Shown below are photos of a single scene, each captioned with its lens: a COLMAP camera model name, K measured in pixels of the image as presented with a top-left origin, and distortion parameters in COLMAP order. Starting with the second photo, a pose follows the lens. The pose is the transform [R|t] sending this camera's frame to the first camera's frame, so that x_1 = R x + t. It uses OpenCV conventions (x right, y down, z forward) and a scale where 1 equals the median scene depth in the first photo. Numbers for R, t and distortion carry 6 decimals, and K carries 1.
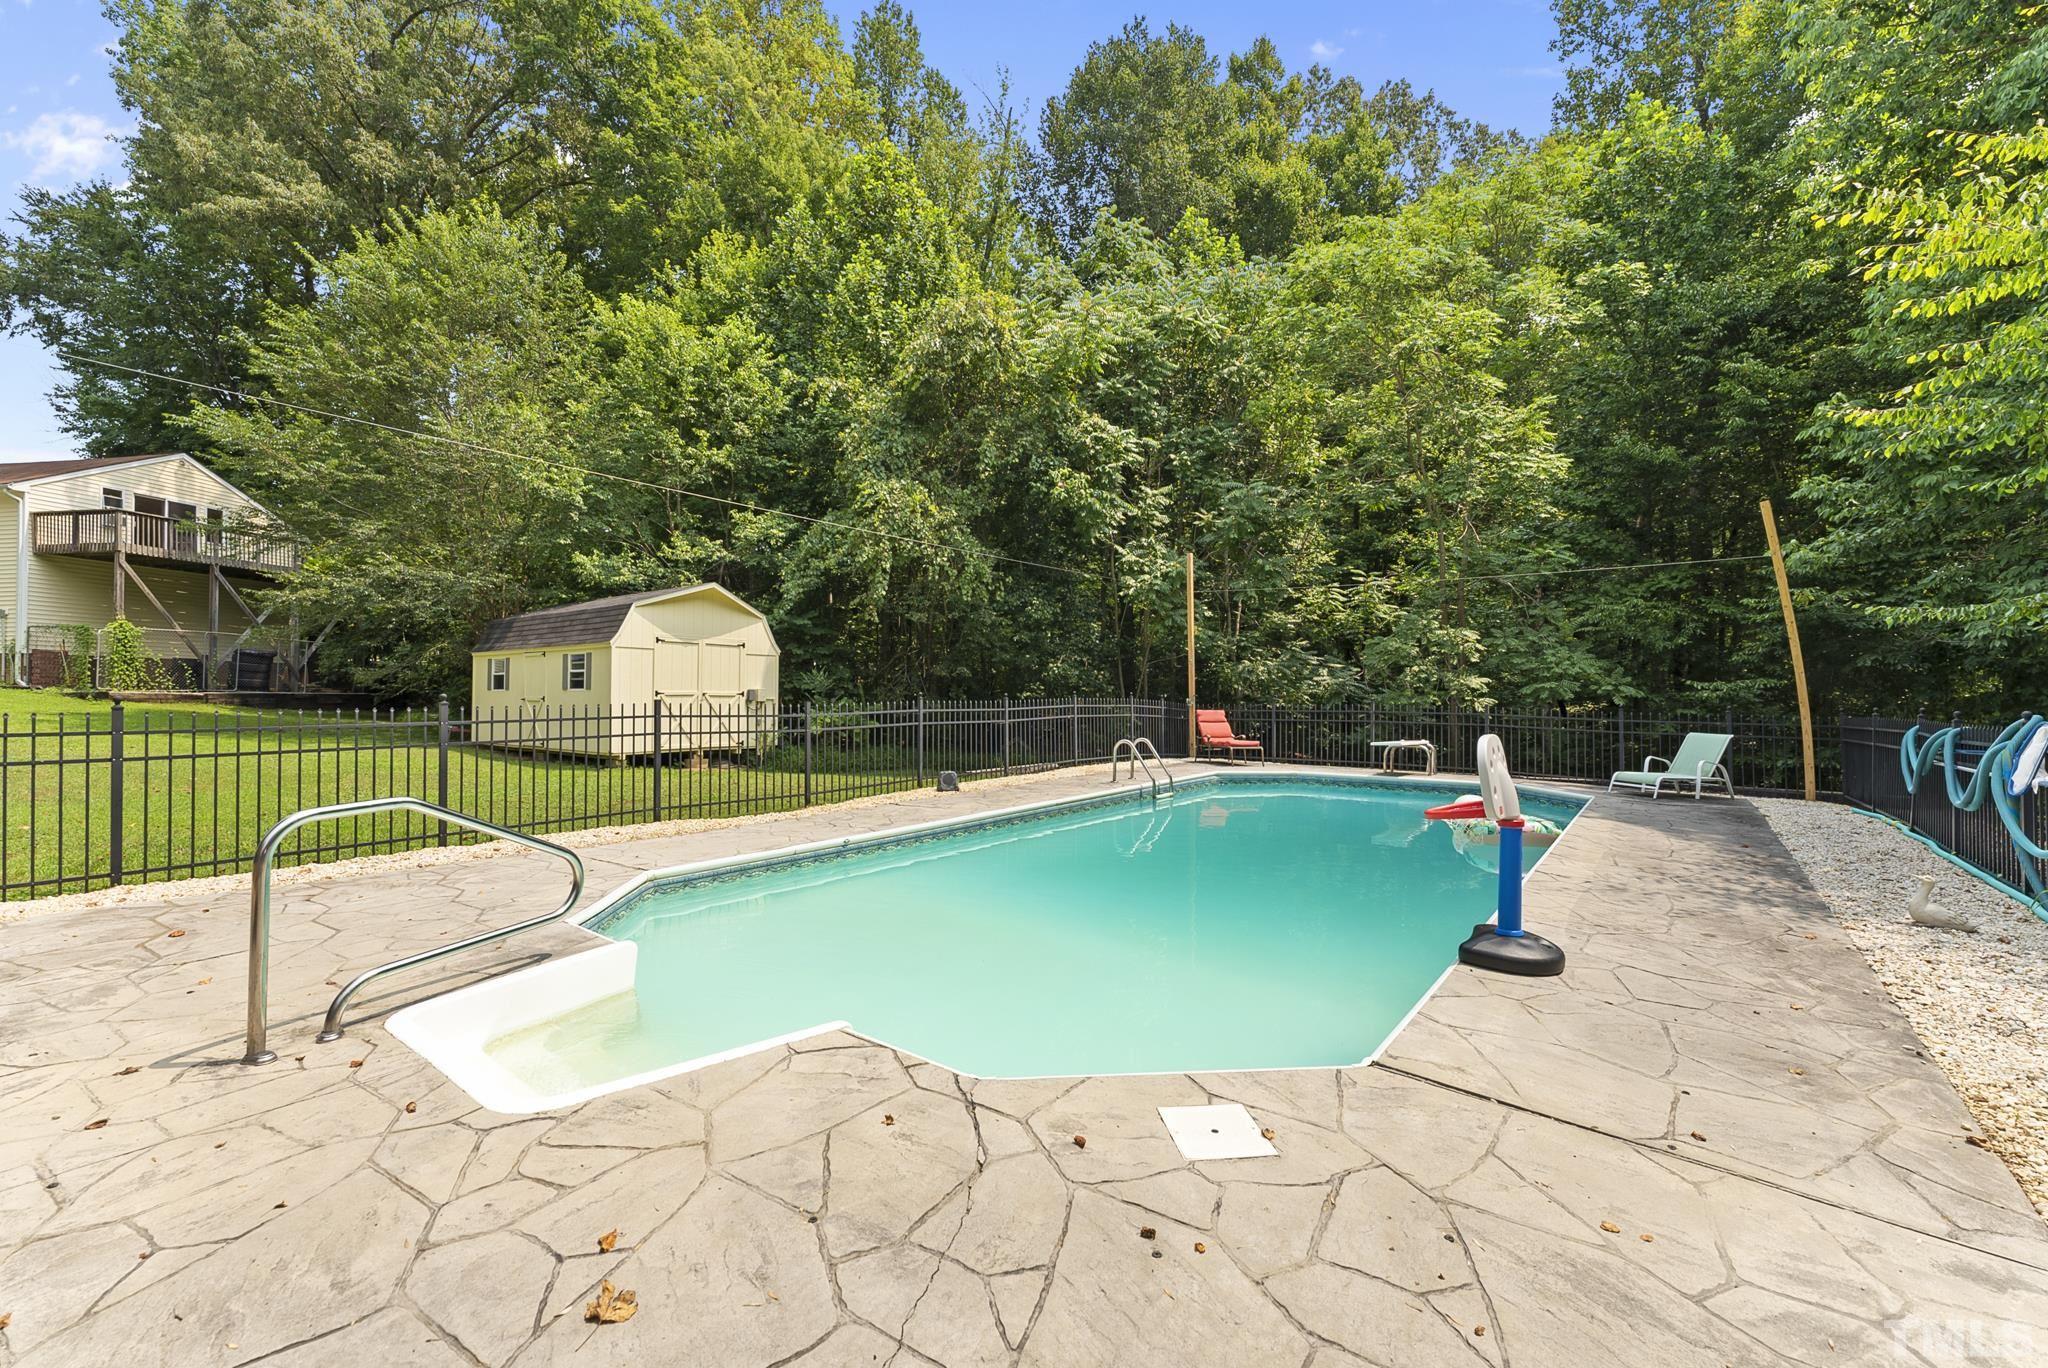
lens RADIAL K [[814.1, 0, 1024.0], [0, 814.1, 684.0], [0, 0, 1]] dist [0.002201, -0.000730]
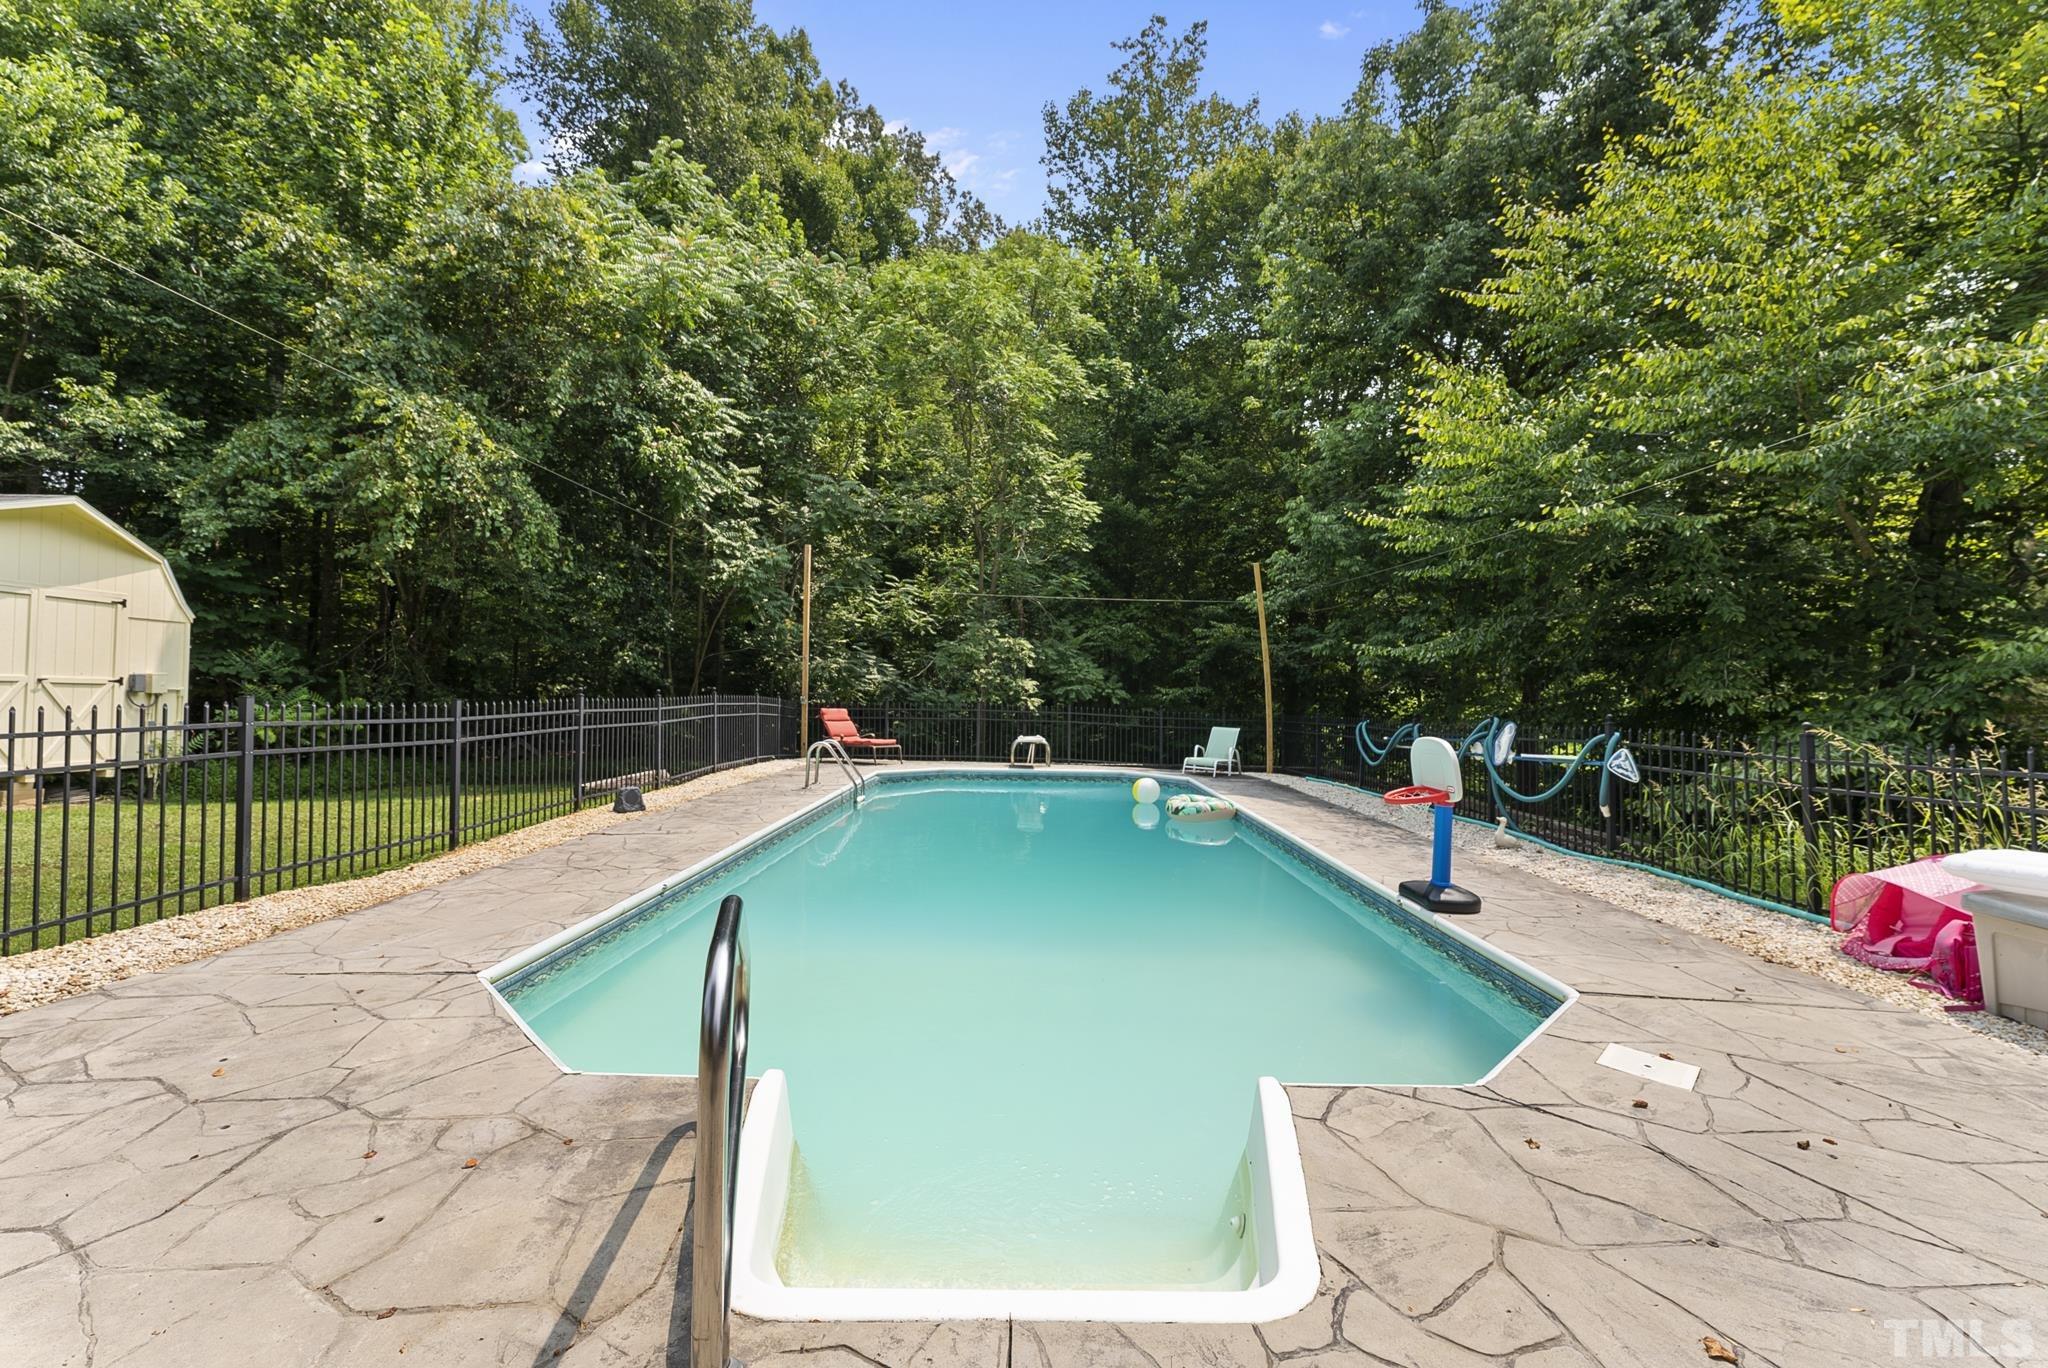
lens RADIAL K [[816.4, 0, 1017.6], [0, 816.4, 683.5], [0, 0, 1]] dist [-0.001435, 0.000320]
pose [[0.789880, 0.020643, 0.612914, -0.177372], [-0.024657, 0.999694, -0.001894, -0.001397], [-0.612766, -0.013617, 0.790147, 0.083495]]
